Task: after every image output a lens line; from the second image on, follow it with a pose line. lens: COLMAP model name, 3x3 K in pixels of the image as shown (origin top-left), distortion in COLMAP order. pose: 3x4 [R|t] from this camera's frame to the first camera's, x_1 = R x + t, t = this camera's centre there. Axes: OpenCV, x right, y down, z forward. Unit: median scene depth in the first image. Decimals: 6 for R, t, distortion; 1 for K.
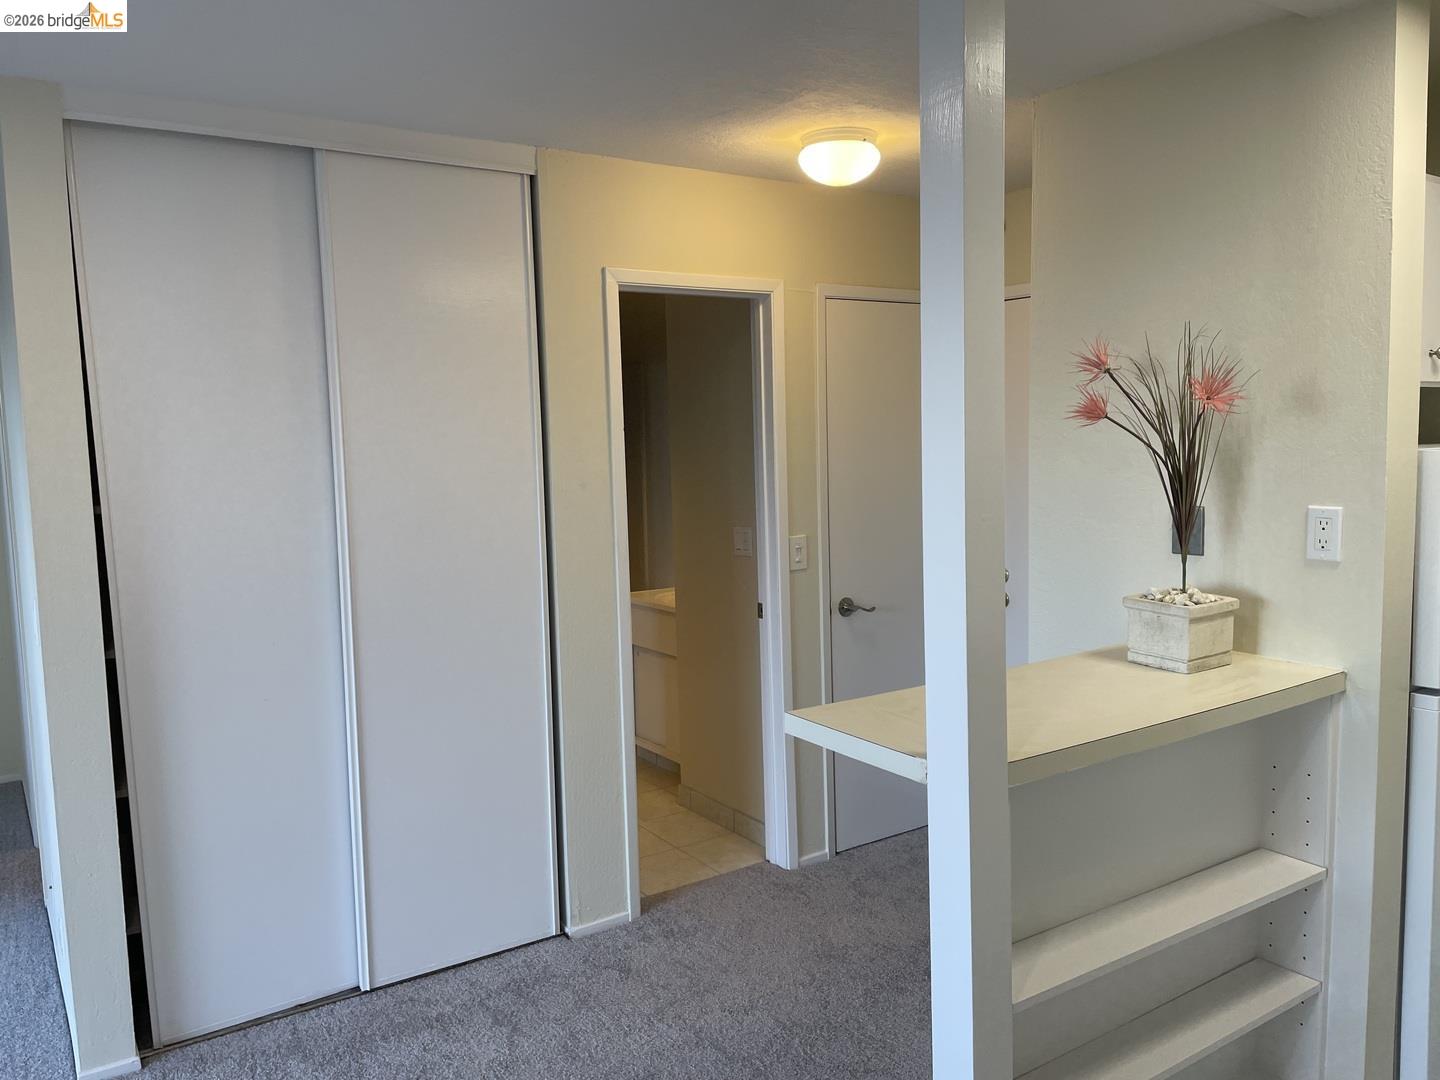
lens RADIAL K [[1077.7, 0, 713.0], [0, 1077.7, 530.7], [0, 0, 1]] dist [0.107338, -0.135810]
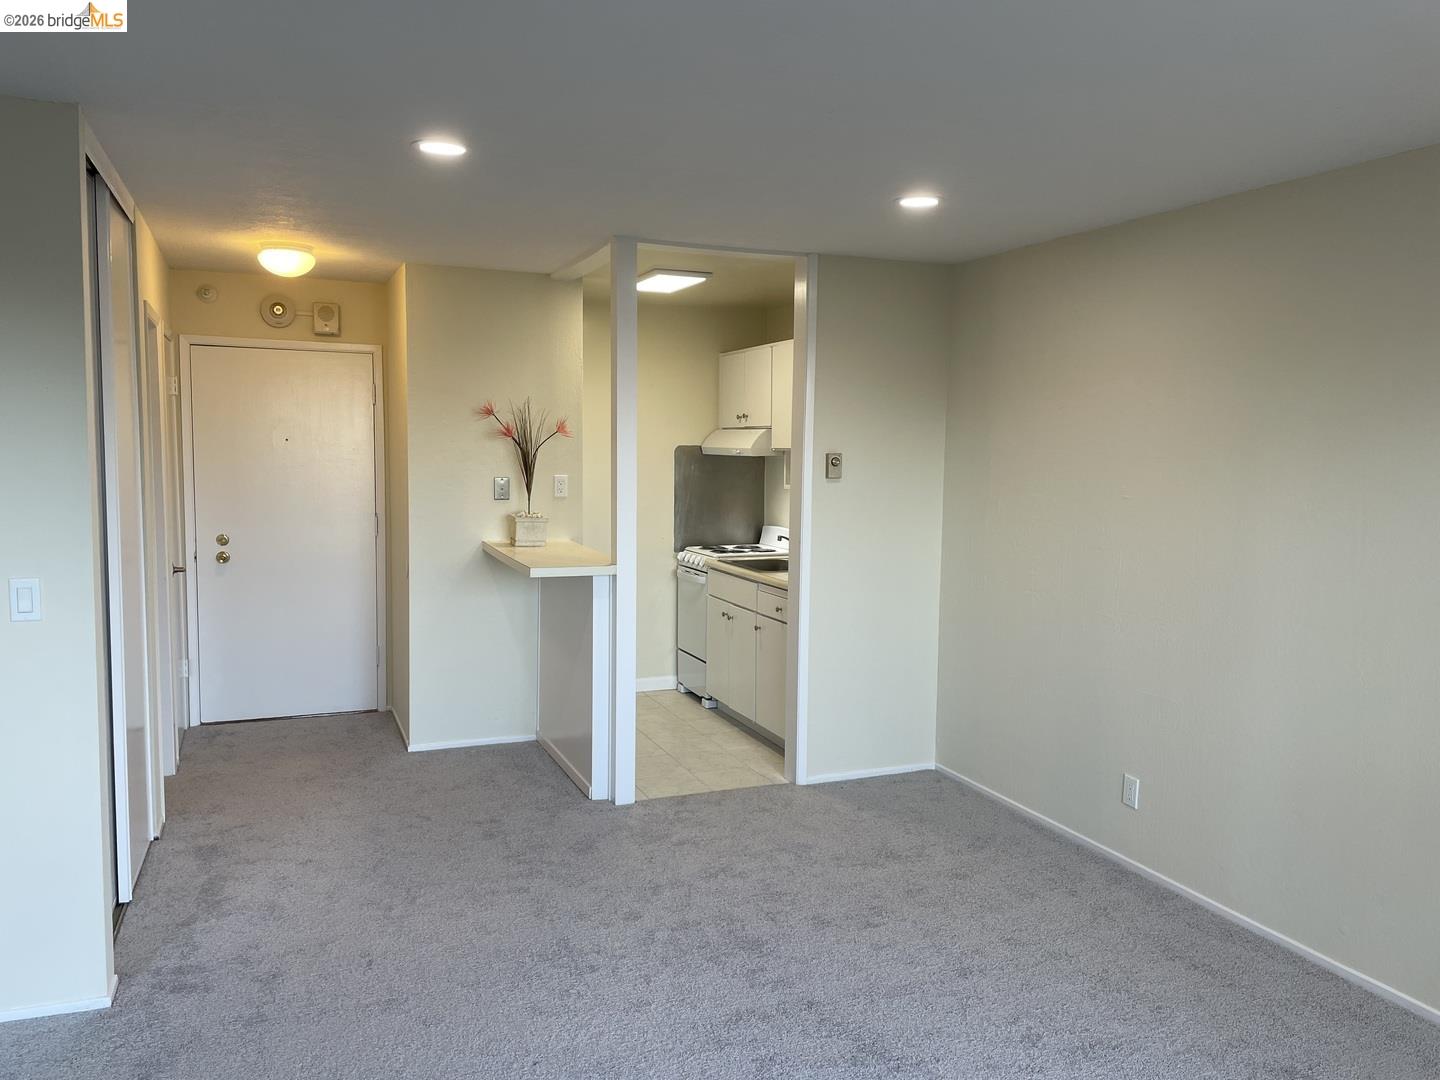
lens RADIAL K [[1077.7, 0, 713.0], [0, 1077.7, 530.7], [0, 0, 1]] dist [0.107338, -0.135810]
pose [[0.207124, -0.059703, 0.976491, -1.776039], [0.083261, 0.995590, 0.043210, 0.026215], [-0.974765, 0.072354, 0.211181, 0.145004]]
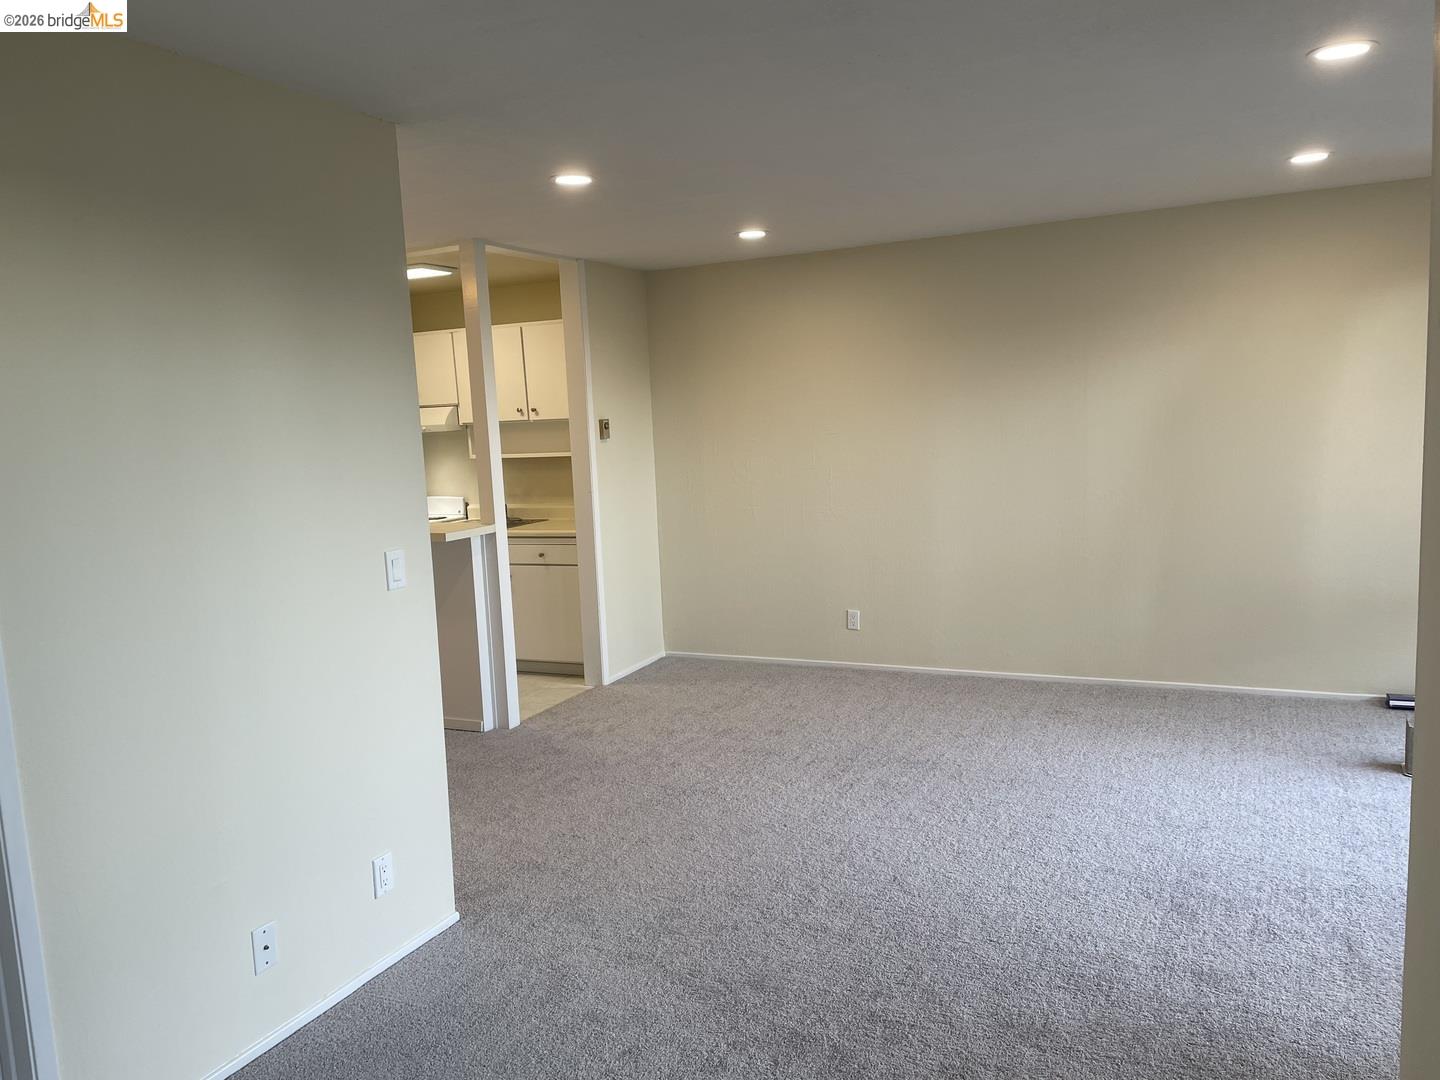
lens RADIAL K [[1077.7, 0, 713.0], [0, 1077.7, 530.7], [0, 0, 1]] dist [0.107338, -0.135810]
pose [[-0.503578, -0.053595, 0.862286, -2.105050], [0.147154, 0.978169, 0.146736, -0.097558], [-0.851325, 0.200781, -0.484698, 1.485844]]
